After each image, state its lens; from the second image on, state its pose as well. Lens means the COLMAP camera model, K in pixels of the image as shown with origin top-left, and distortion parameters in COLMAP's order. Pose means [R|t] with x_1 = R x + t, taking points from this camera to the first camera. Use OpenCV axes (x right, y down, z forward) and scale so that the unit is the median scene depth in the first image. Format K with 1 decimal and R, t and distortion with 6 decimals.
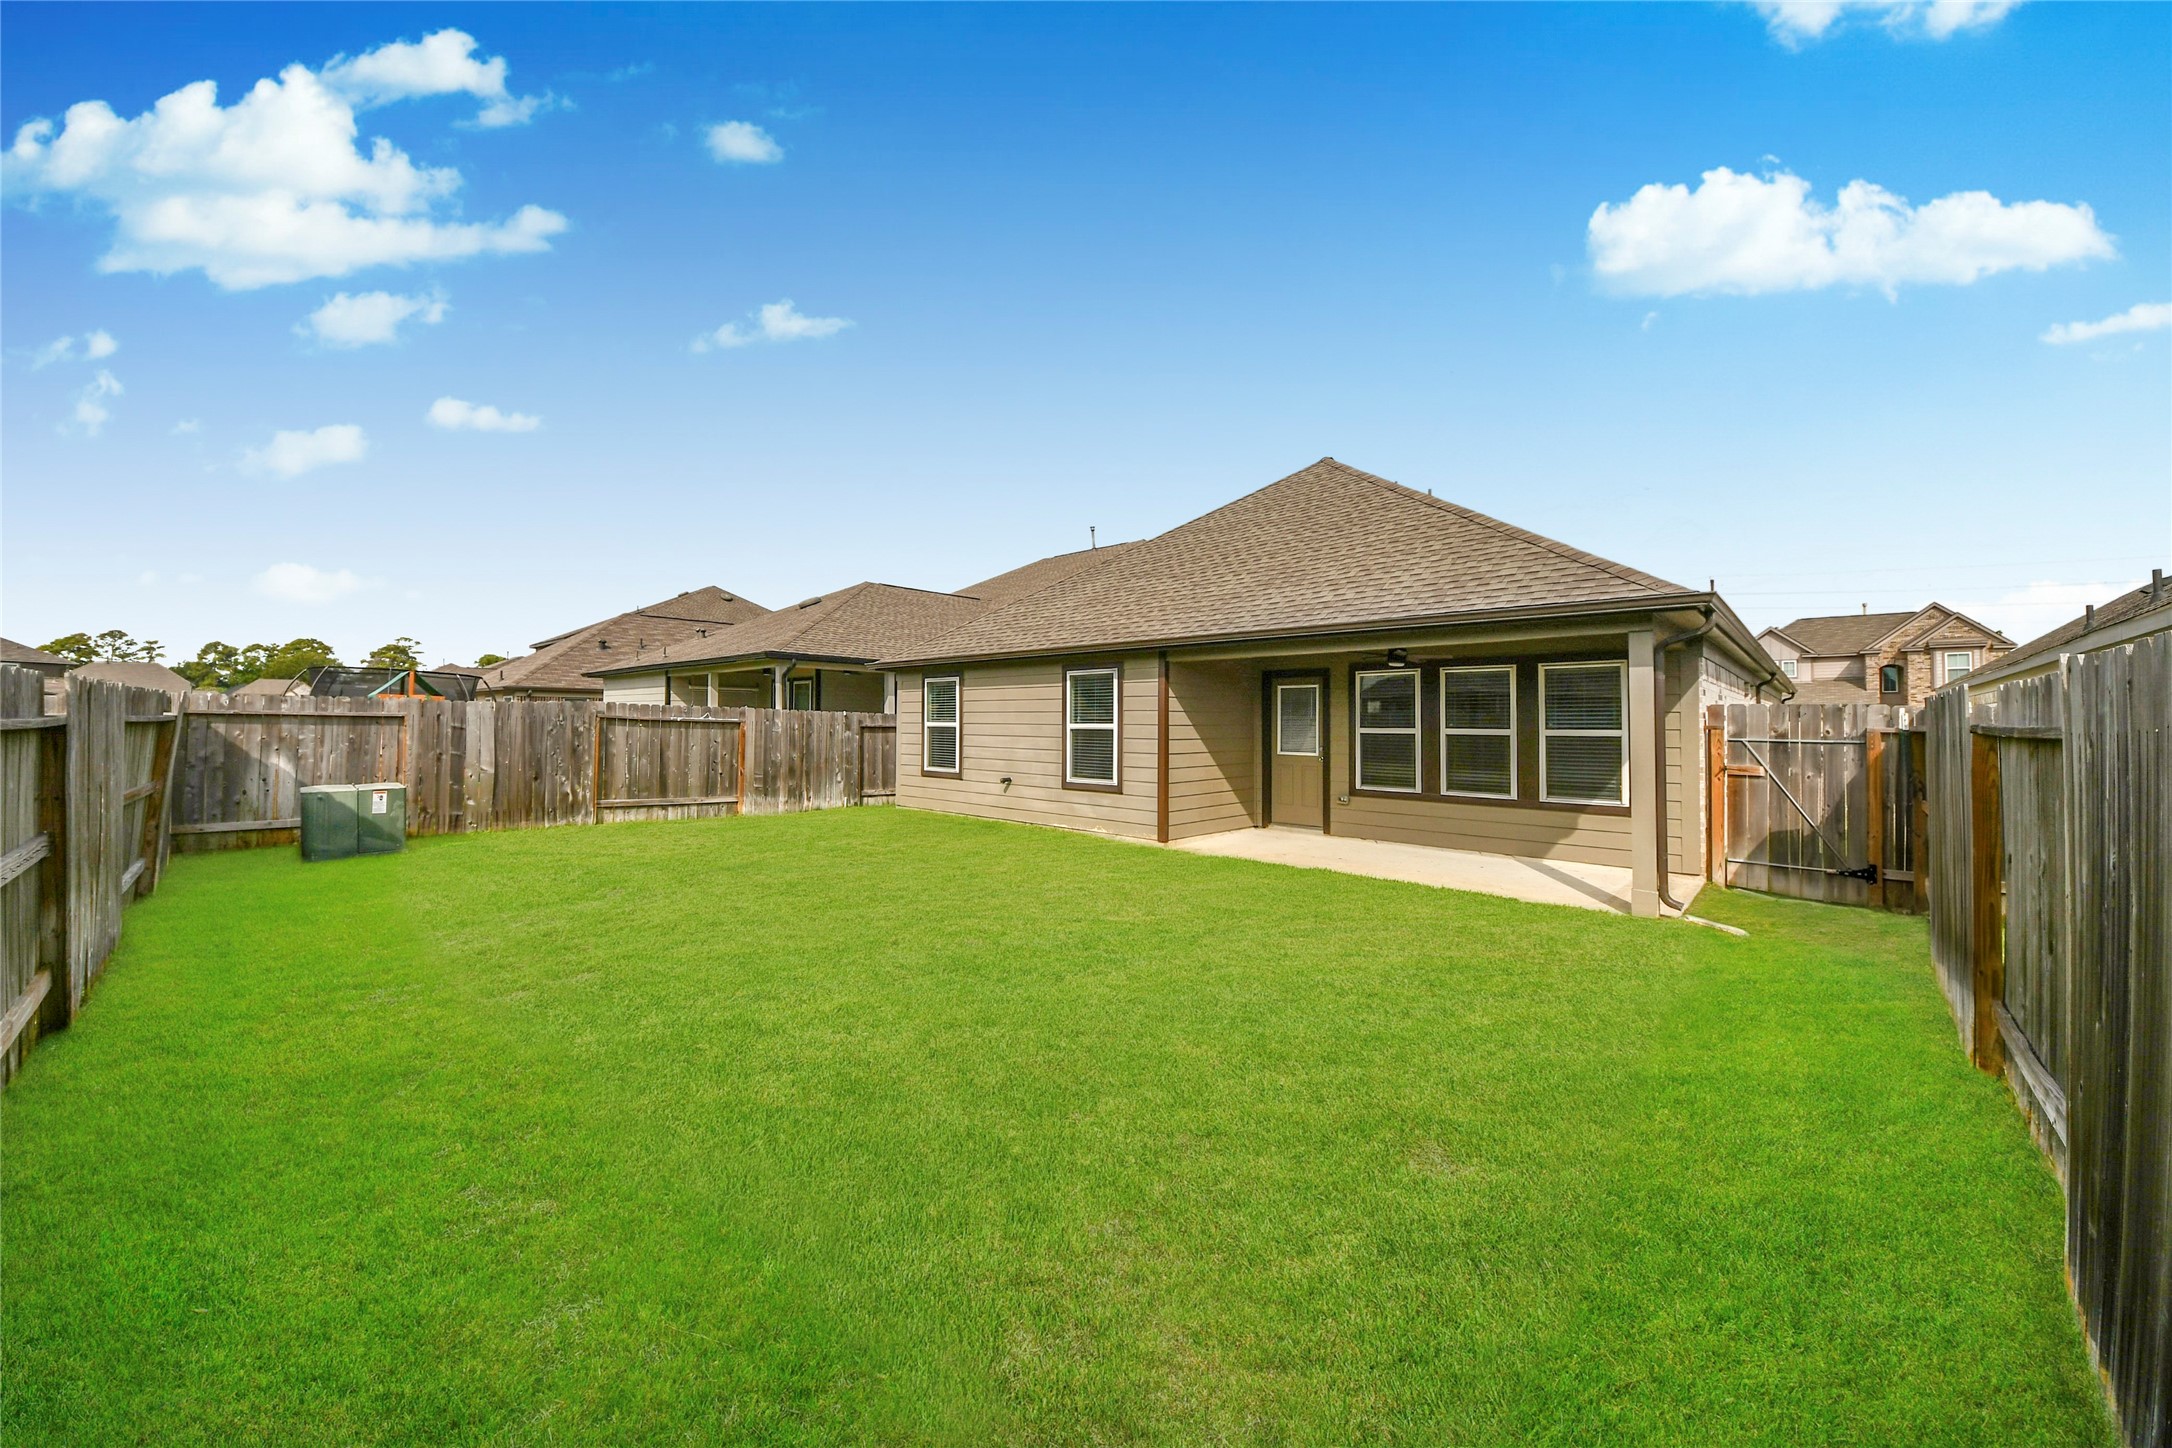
lens RADIAL K [[768.6, 0, 1100.3], [0, 768.6, 715.9], [0, 0, 1]] dist [0.031521, -0.007957]
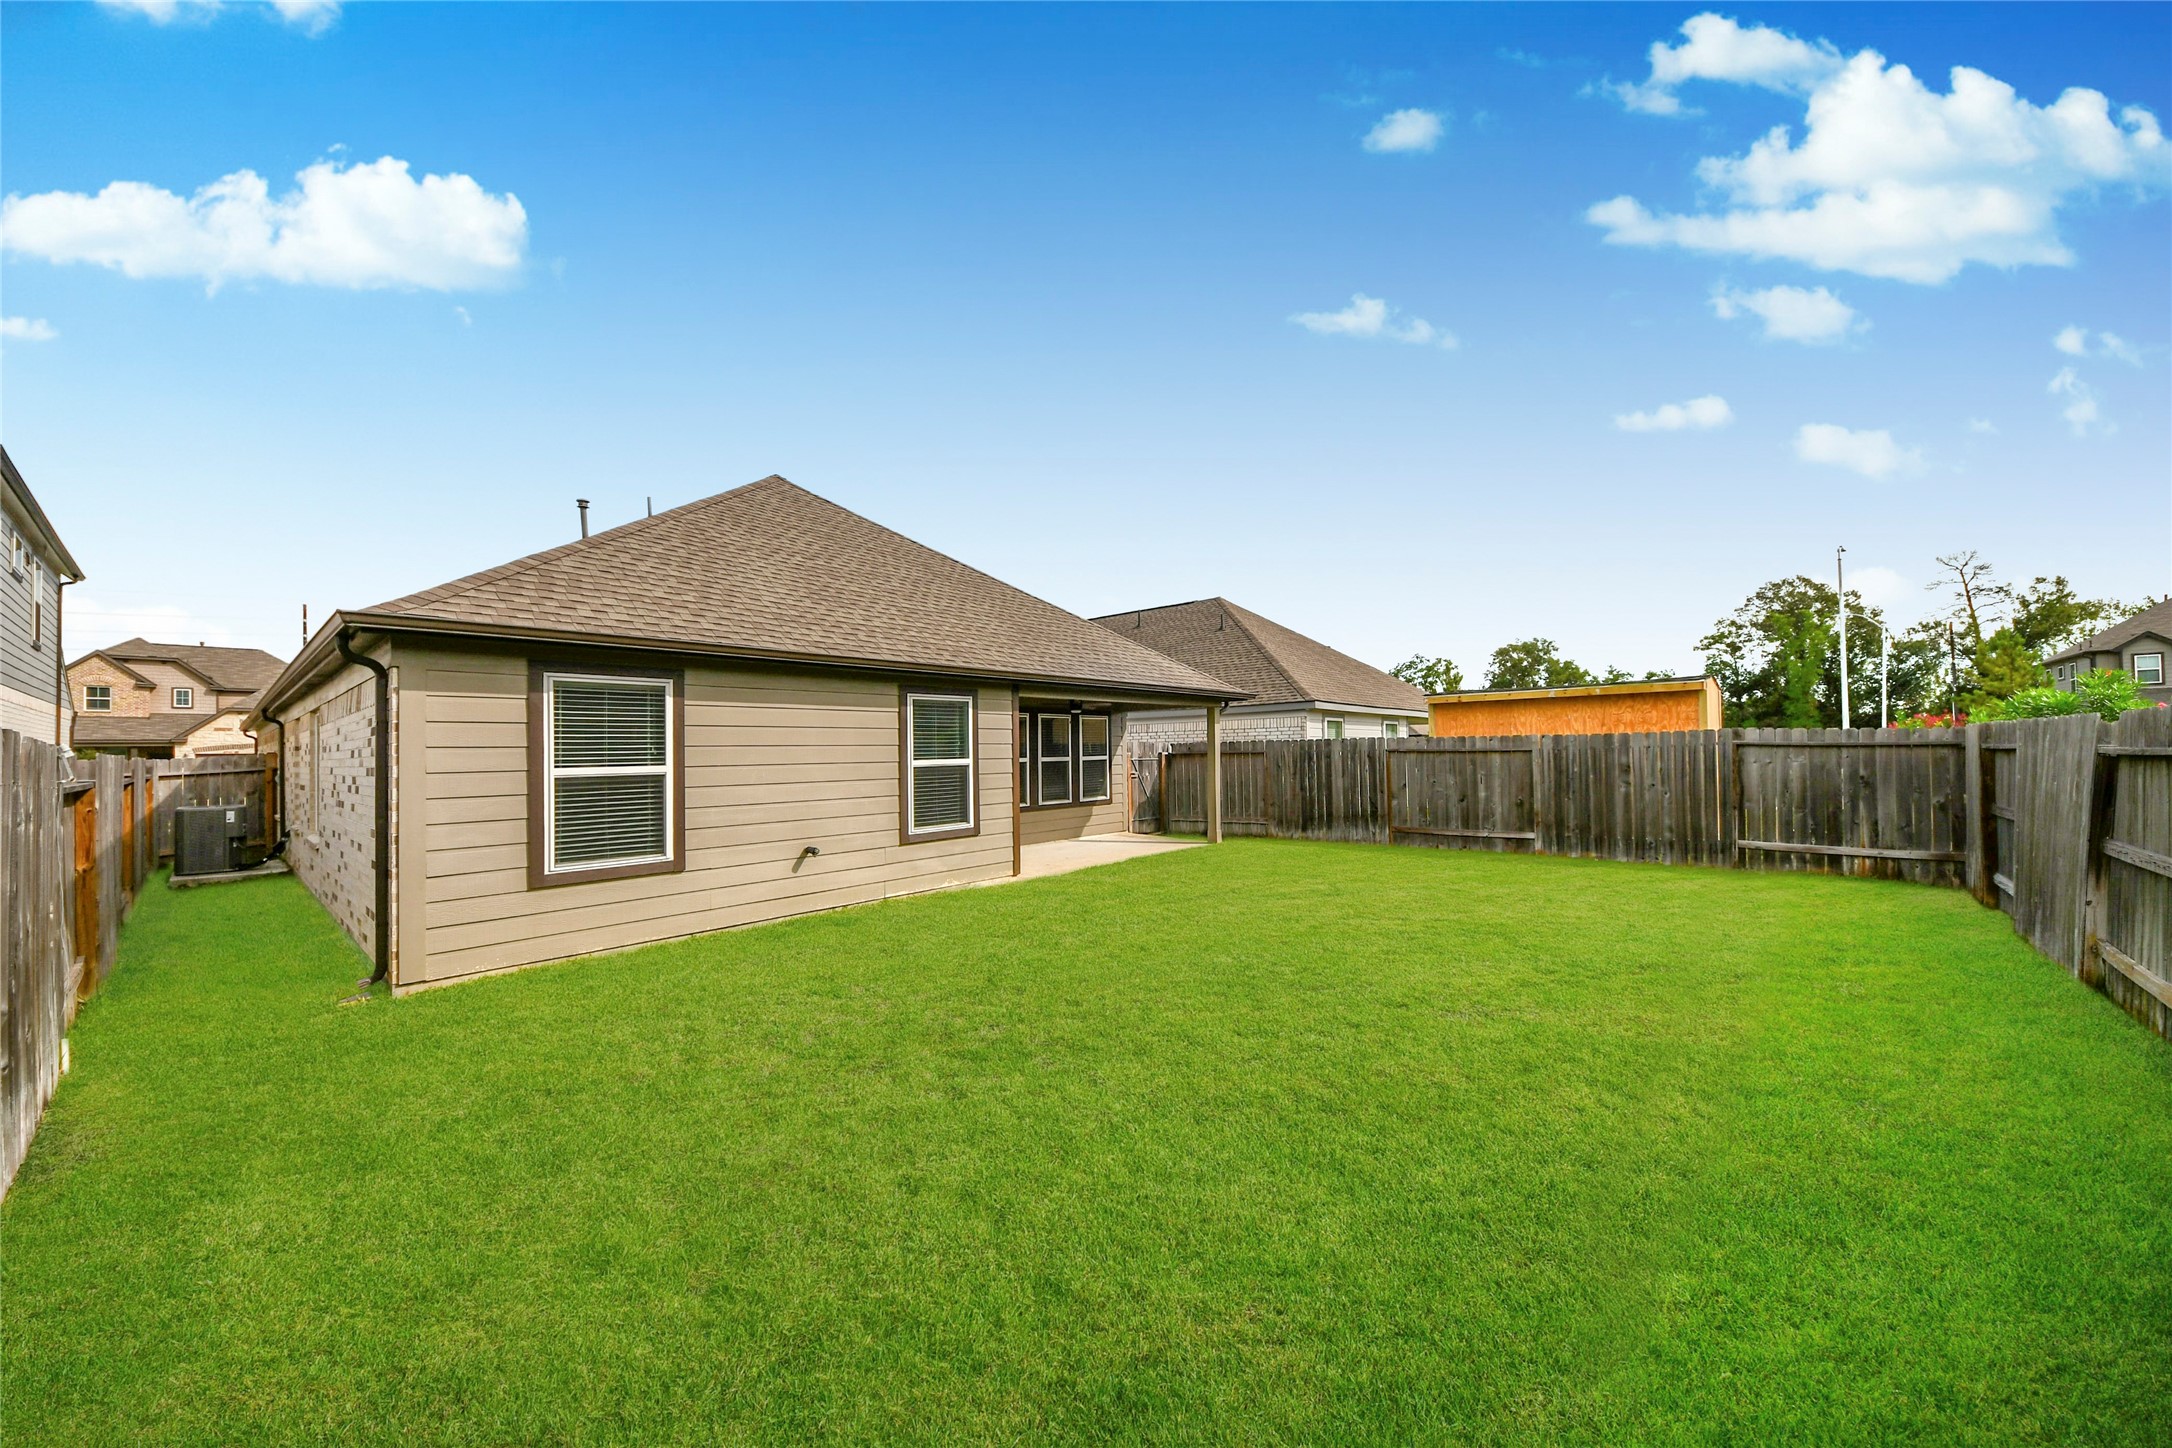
lens RADIAL K [[768.6, 0, 1102.9], [0, 768.6, 739.4], [0, 0, 1]] dist [0.031521, -0.007957]
pose [[-0.030911, 0.009916, 0.999473, -0.840406], [0.010143, 0.999902, -0.009606, -0.001624], [-0.999471, 0.009840, -0.031009, 0.833234]]
